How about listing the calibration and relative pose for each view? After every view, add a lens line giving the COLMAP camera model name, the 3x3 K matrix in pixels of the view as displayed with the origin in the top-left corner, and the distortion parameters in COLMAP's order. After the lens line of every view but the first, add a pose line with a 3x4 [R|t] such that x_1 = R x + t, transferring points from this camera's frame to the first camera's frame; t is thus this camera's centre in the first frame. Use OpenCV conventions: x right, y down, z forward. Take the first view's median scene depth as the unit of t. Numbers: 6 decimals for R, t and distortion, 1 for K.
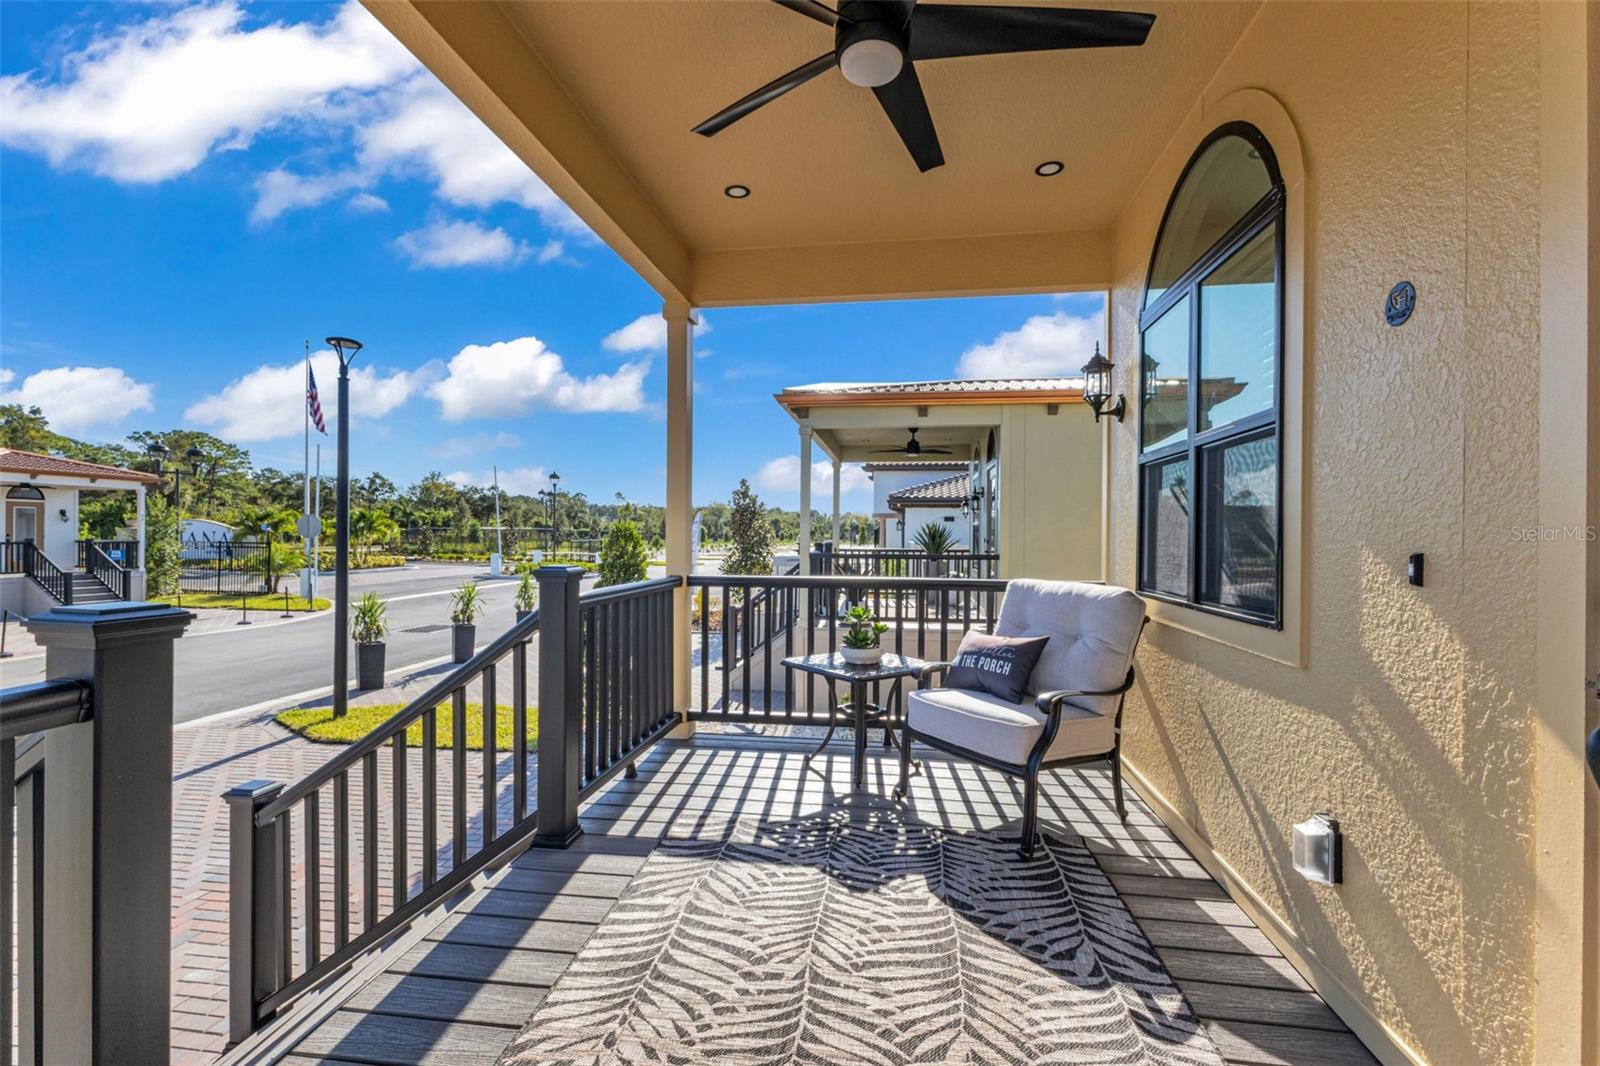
lens RADIAL K [[688.4, 0, 804.8], [0, 688.4, 529.6], [0, 0, 1]] dist [0.006499, -0.000142]
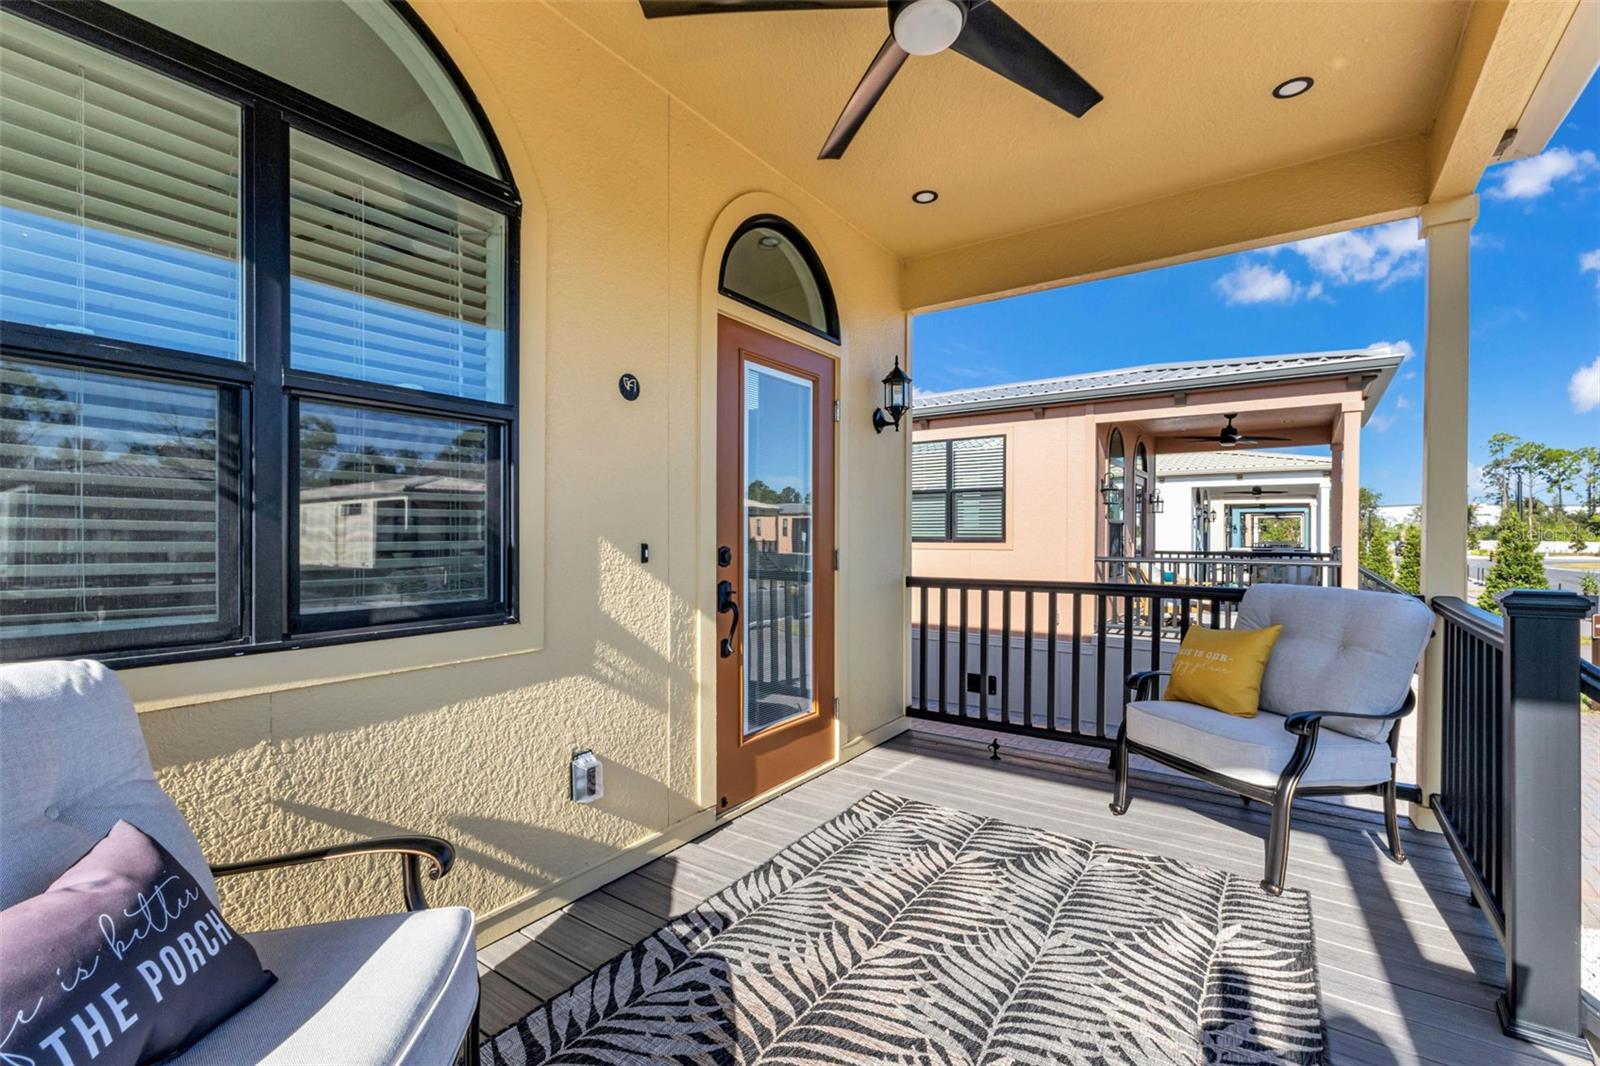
lens RADIAL K [[688.4, 0, 804.8], [0, 688.4, 529.6], [0, 0, 1]] dist [0.006499, -0.000142]
pose [[-0.892684, -0.002362, 0.450676, -0.197552], [-0.010807, 0.999811, -0.016164, 0.019883], [-0.450553, -0.019300, -0.892541, 2.022514]]
